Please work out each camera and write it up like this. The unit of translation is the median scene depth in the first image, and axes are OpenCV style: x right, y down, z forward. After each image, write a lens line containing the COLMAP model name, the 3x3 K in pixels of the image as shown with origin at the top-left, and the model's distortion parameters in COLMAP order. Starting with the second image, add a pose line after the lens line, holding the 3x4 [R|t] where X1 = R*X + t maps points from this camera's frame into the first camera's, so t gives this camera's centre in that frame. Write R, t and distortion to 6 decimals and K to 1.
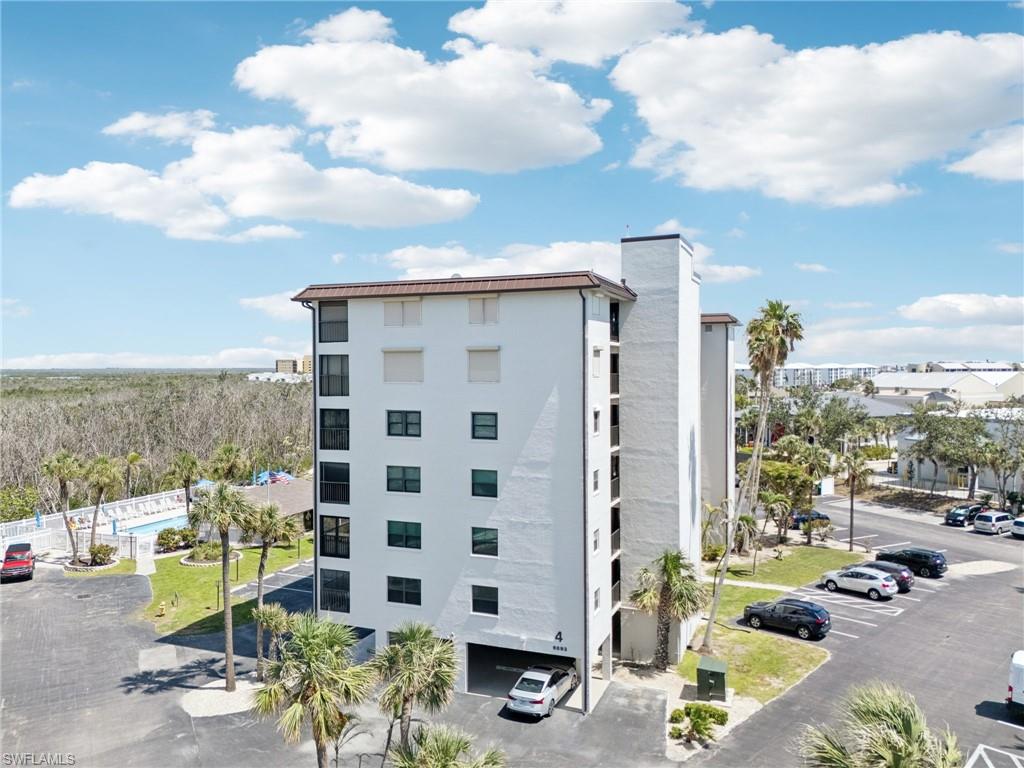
lens RADIAL K [[712.8, 0, 515.3], [0, 712.8, 379.0], [0, 0, 1]] dist [0.042013, -0.016887]
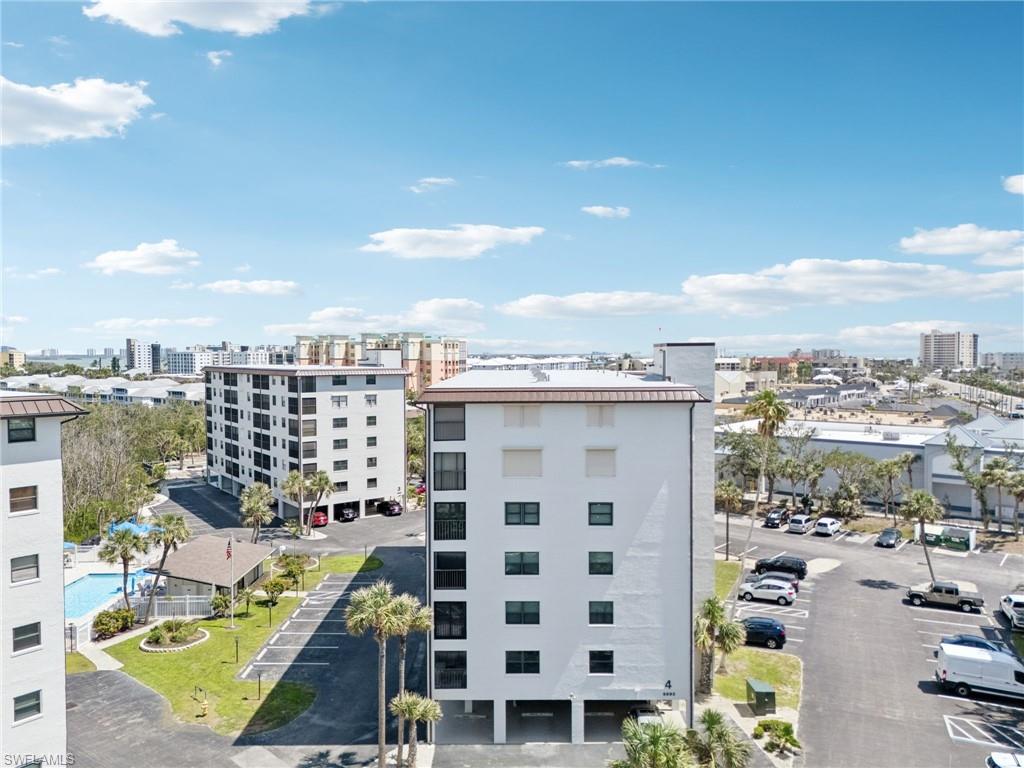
lens RADIAL K [[712.8, 0, 510.7], [0, 712.8, 385.2], [0, 0, 1]] dist [0.042013, -0.016887]
pose [[0.934712, -0.011117, 0.355232, -0.569115], [0.003094, 0.999727, 0.023145, -0.165760], [-0.355393, -0.020535, 0.934492, -0.036810]]
